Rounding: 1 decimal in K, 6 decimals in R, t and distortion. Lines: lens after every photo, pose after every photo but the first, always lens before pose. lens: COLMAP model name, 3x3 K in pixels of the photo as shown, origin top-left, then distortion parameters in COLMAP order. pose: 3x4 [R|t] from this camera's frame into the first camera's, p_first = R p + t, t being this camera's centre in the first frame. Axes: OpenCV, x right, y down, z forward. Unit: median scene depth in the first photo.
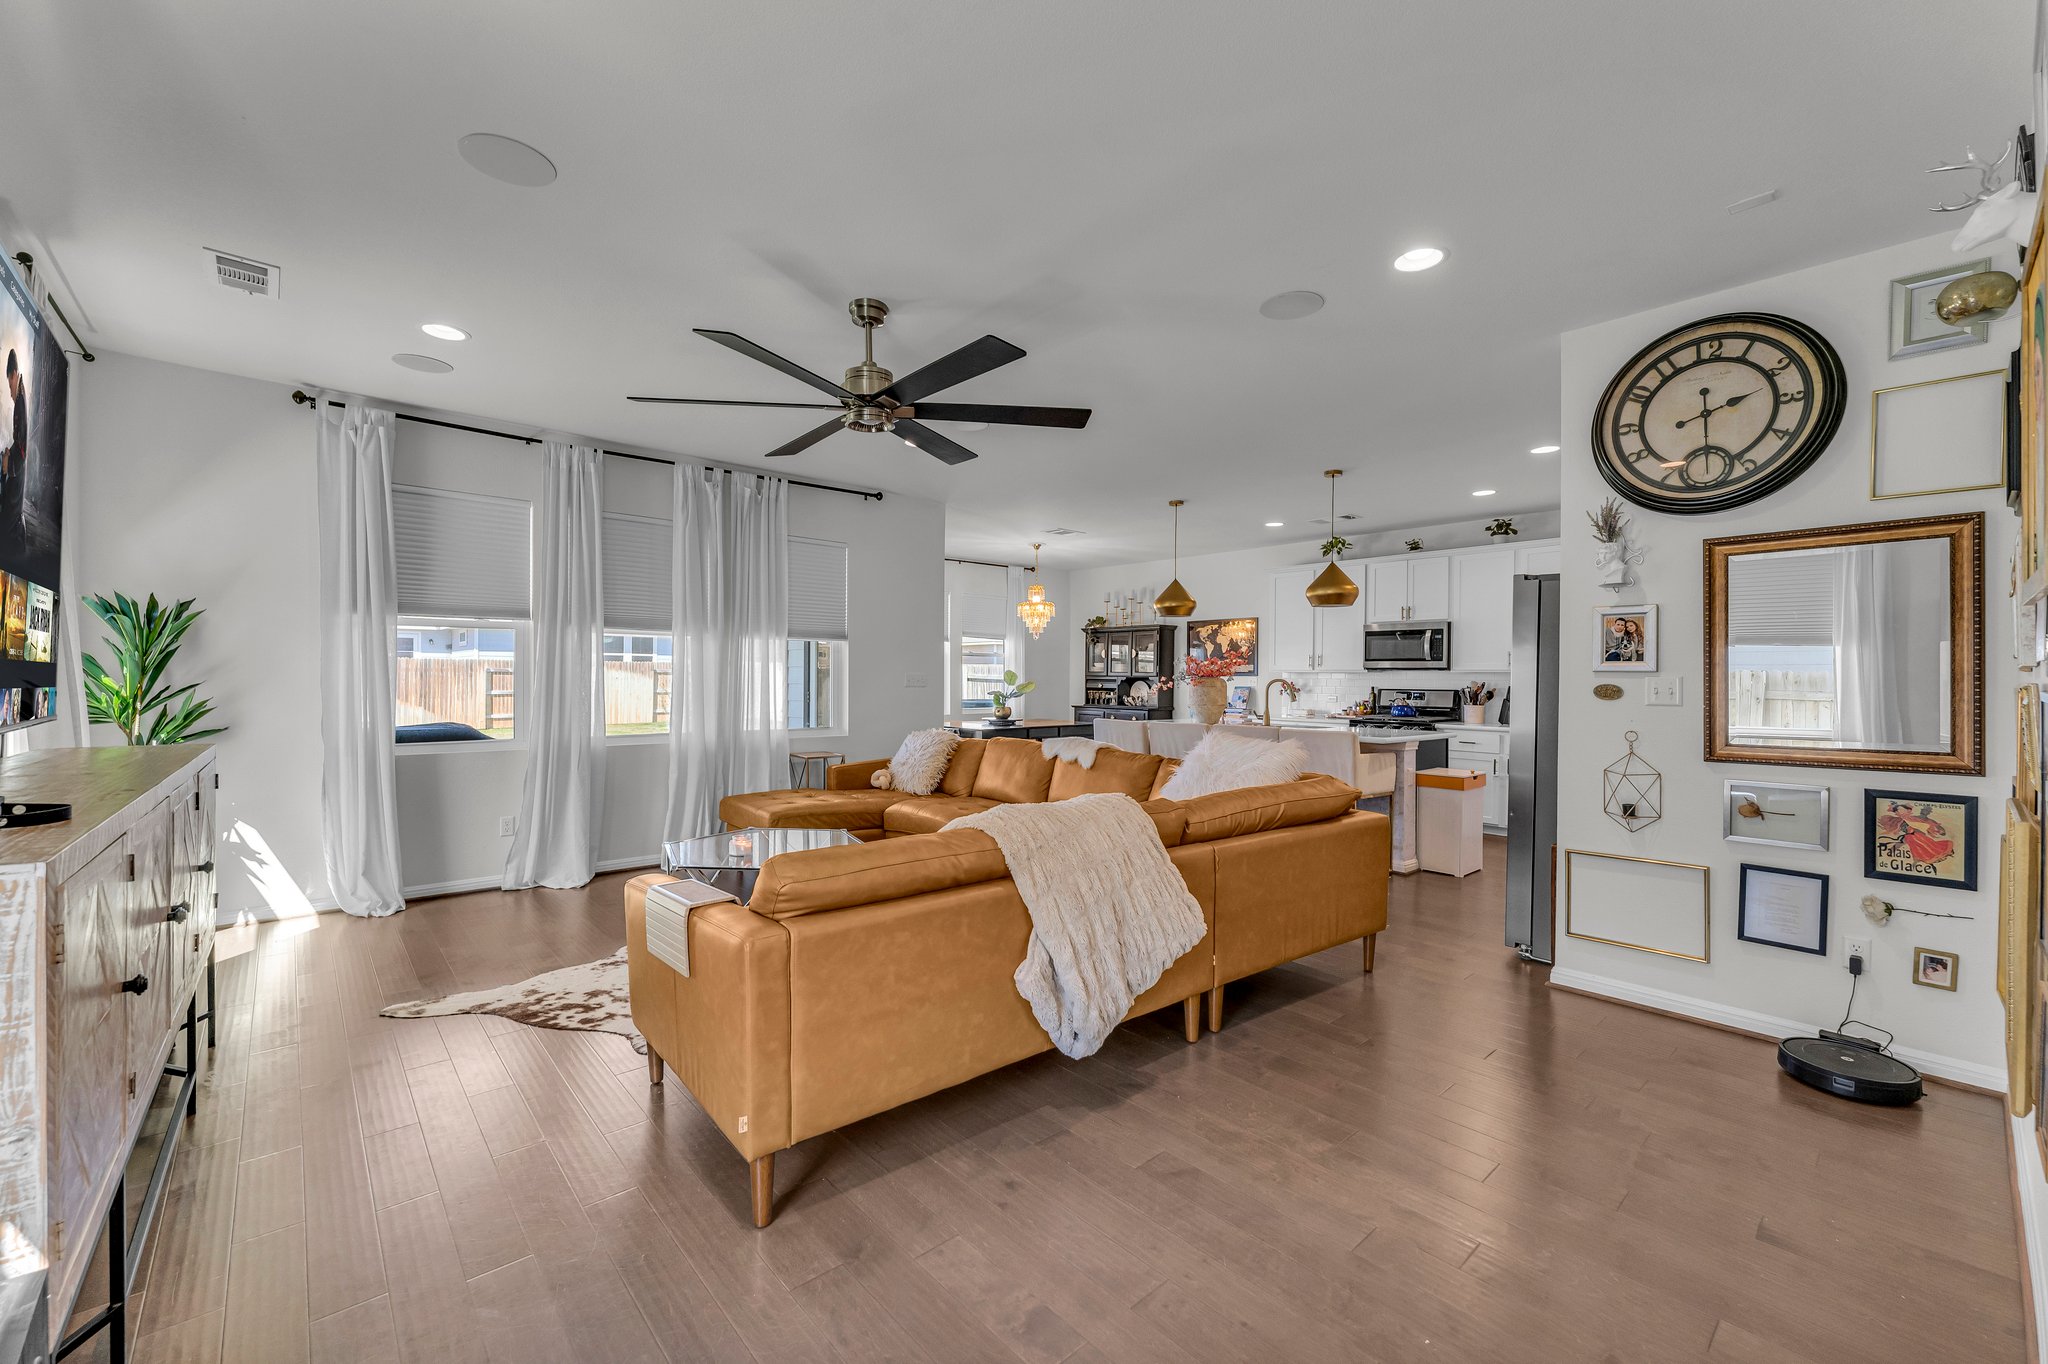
lens RADIAL K [[808.2, 0, 1005.7], [0, 808.2, 682.8], [0, 0, 1]] dist [-0.001592, -0.000117]
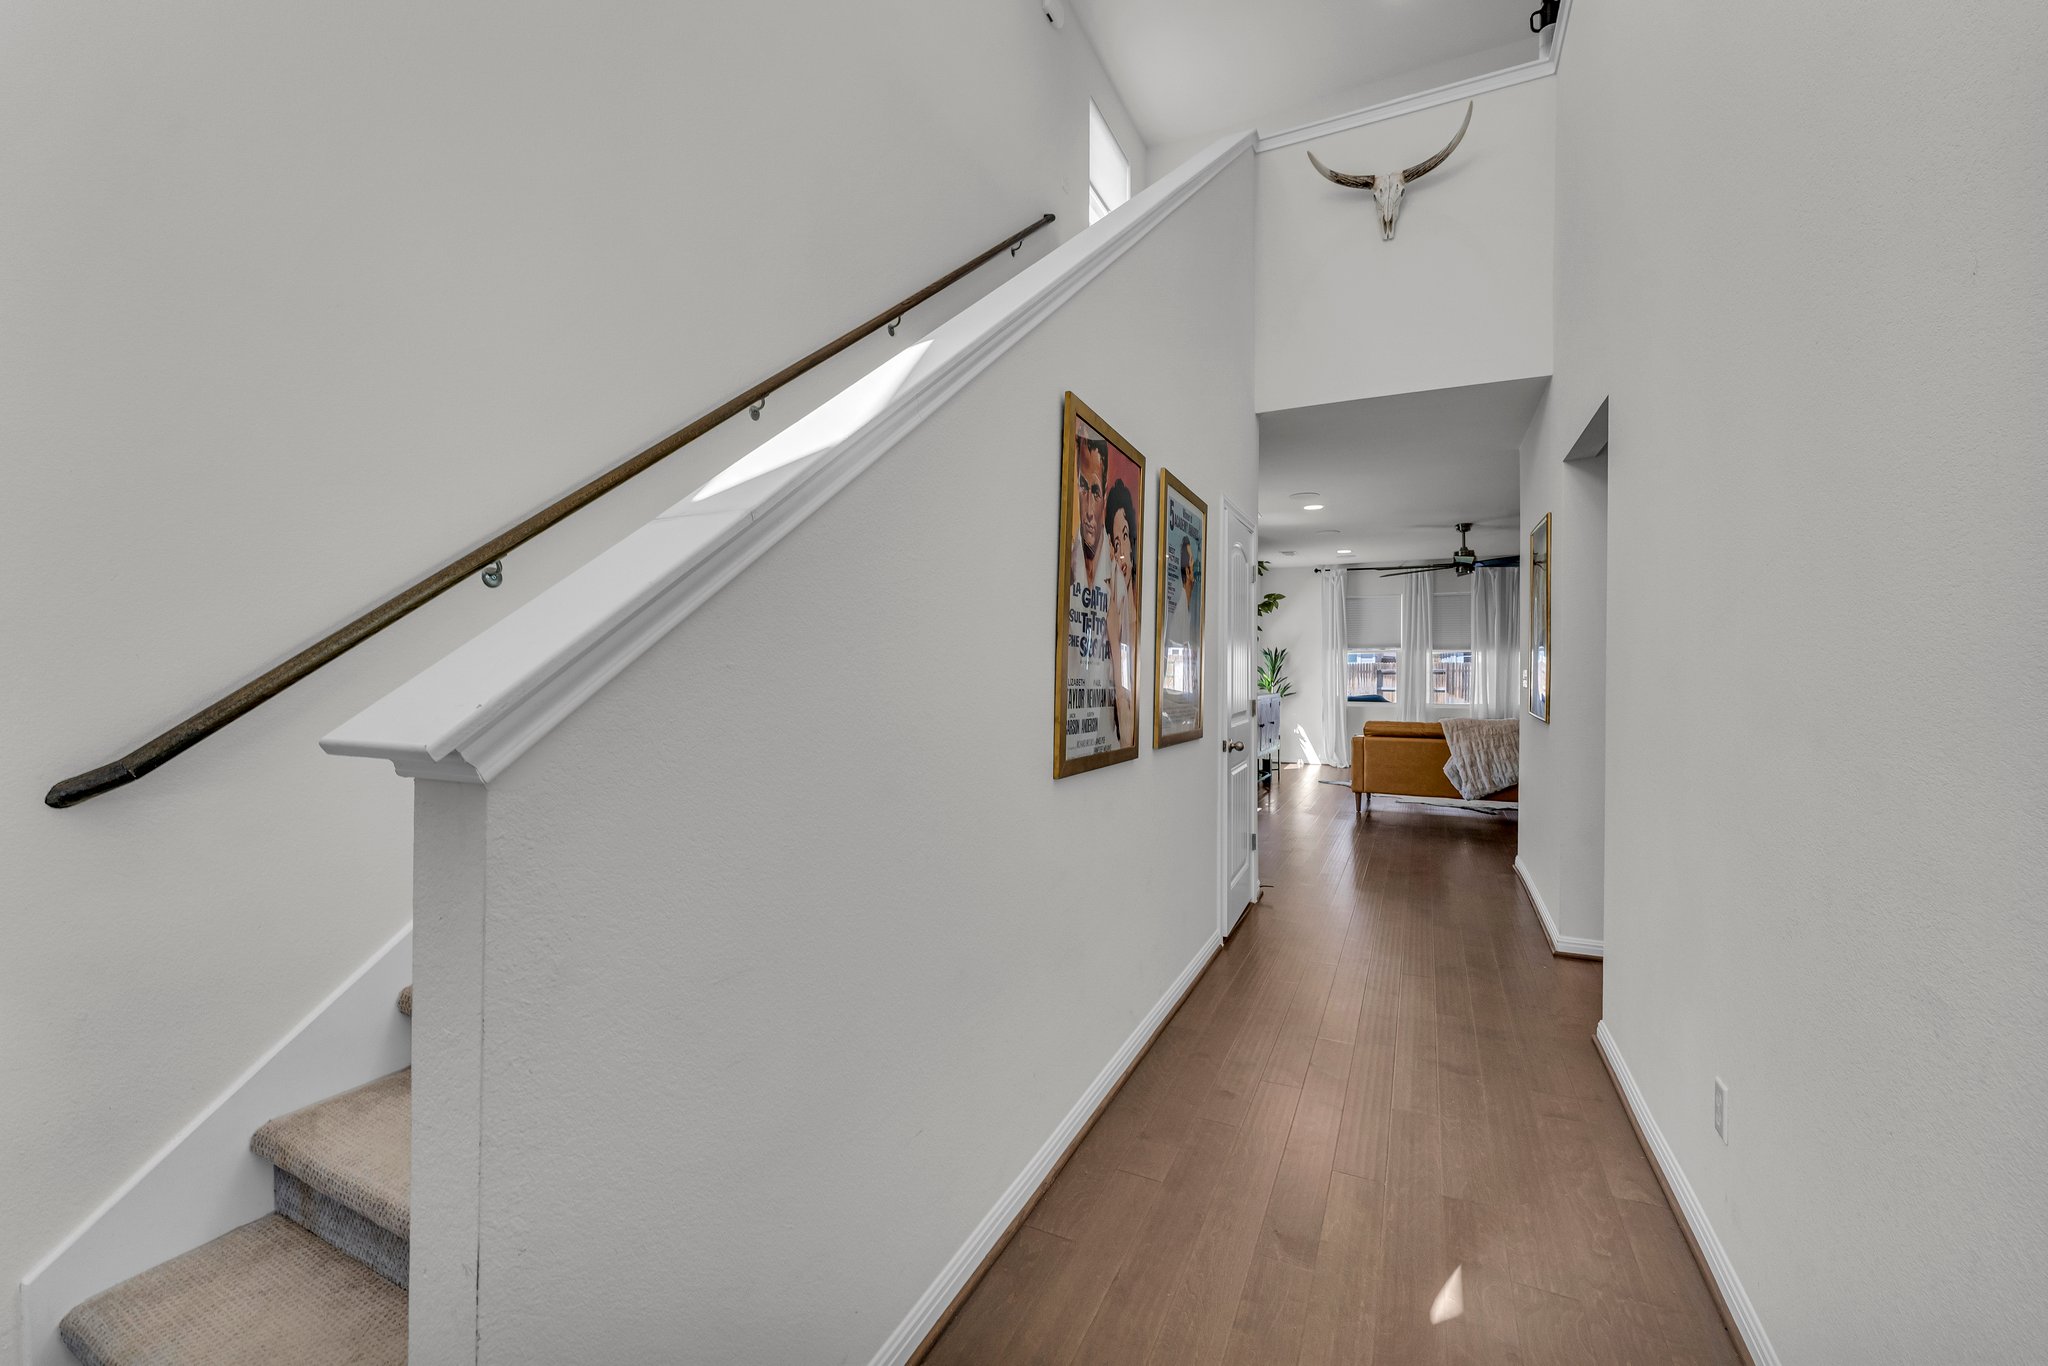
lens RADIAL K [[808.2, 0, 1034.2], [0, 808.2, 674.6], [0, 0, 1]] dist [-0.001592, -0.000117]
pose [[0.389655, -0.003492, -0.920954, 1.288149], [-0.005760, 0.999964, -0.006229, 0.015421], [0.920943, 0.007732, 0.389621, -0.949572]]
